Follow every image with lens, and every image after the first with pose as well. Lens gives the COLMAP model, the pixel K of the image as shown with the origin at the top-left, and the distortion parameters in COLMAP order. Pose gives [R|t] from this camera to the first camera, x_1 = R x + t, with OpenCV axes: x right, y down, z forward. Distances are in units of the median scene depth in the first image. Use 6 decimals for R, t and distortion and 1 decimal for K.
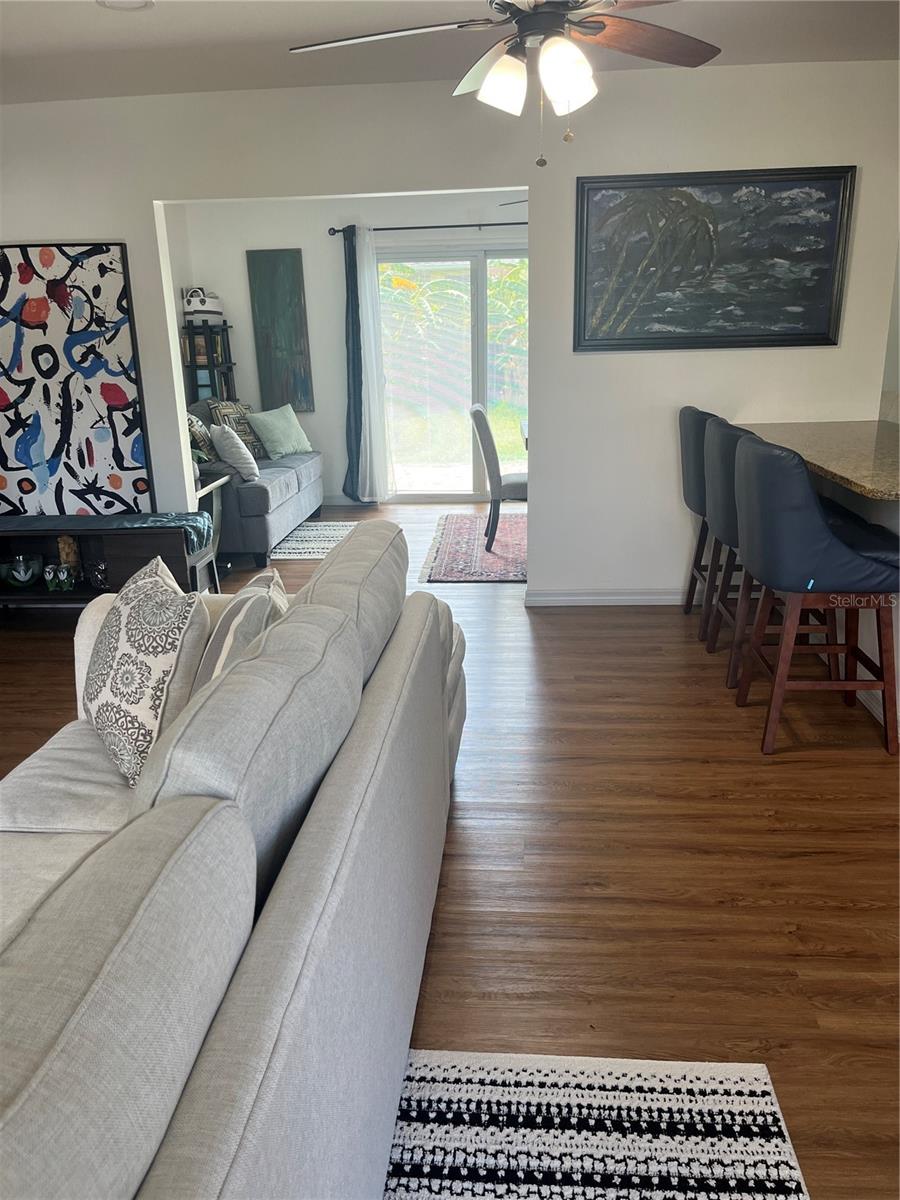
lens RADIAL K [[912.0, 0, 453.0], [0, 912.0, 611.5], [0, 0, 1]] dist [0.058750, -0.068976]
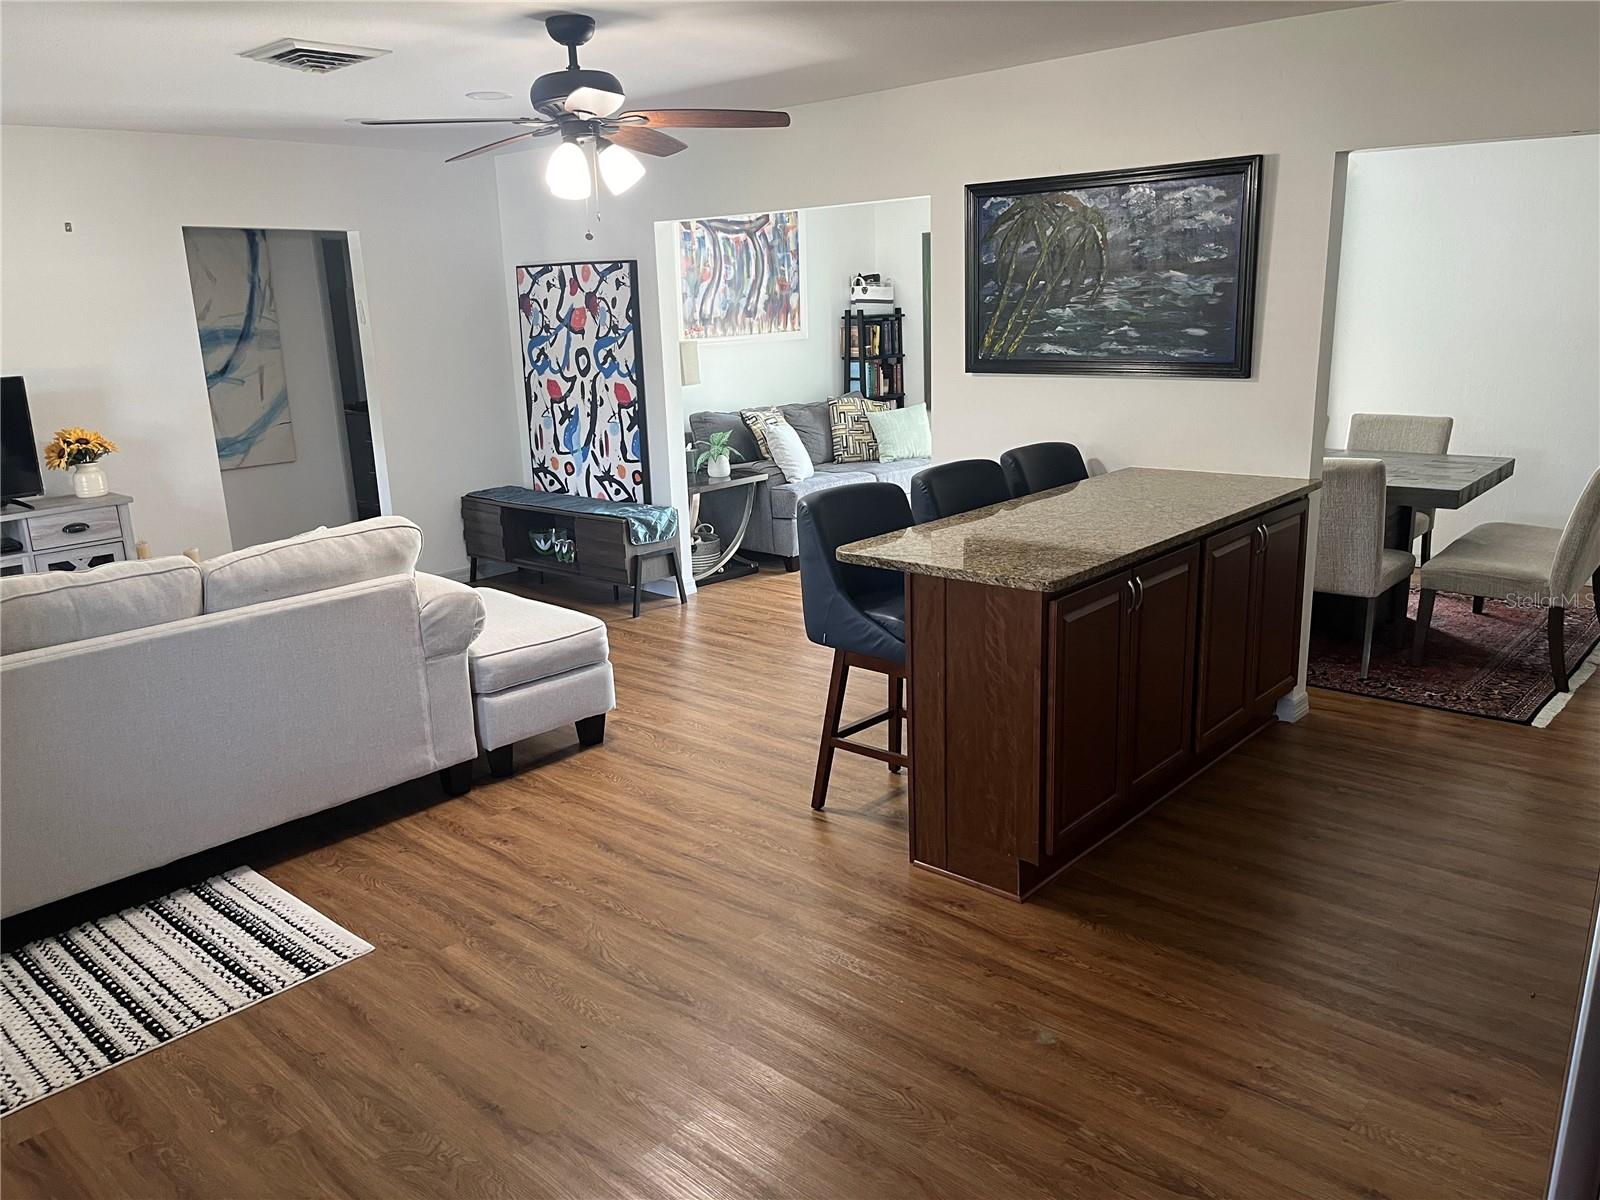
lens RADIAL K [[1224.8, 0, 800.7], [0, 1224.8, 620.4], [0, 0, 1]] dist [0.061053, -0.093443]
pose [[0.790615, 0.158522, -0.591438, 0.706681], [-0.171116, 0.984623, 0.035164, -0.055347], [0.587918, 0.073404, 0.805584, -0.041973]]
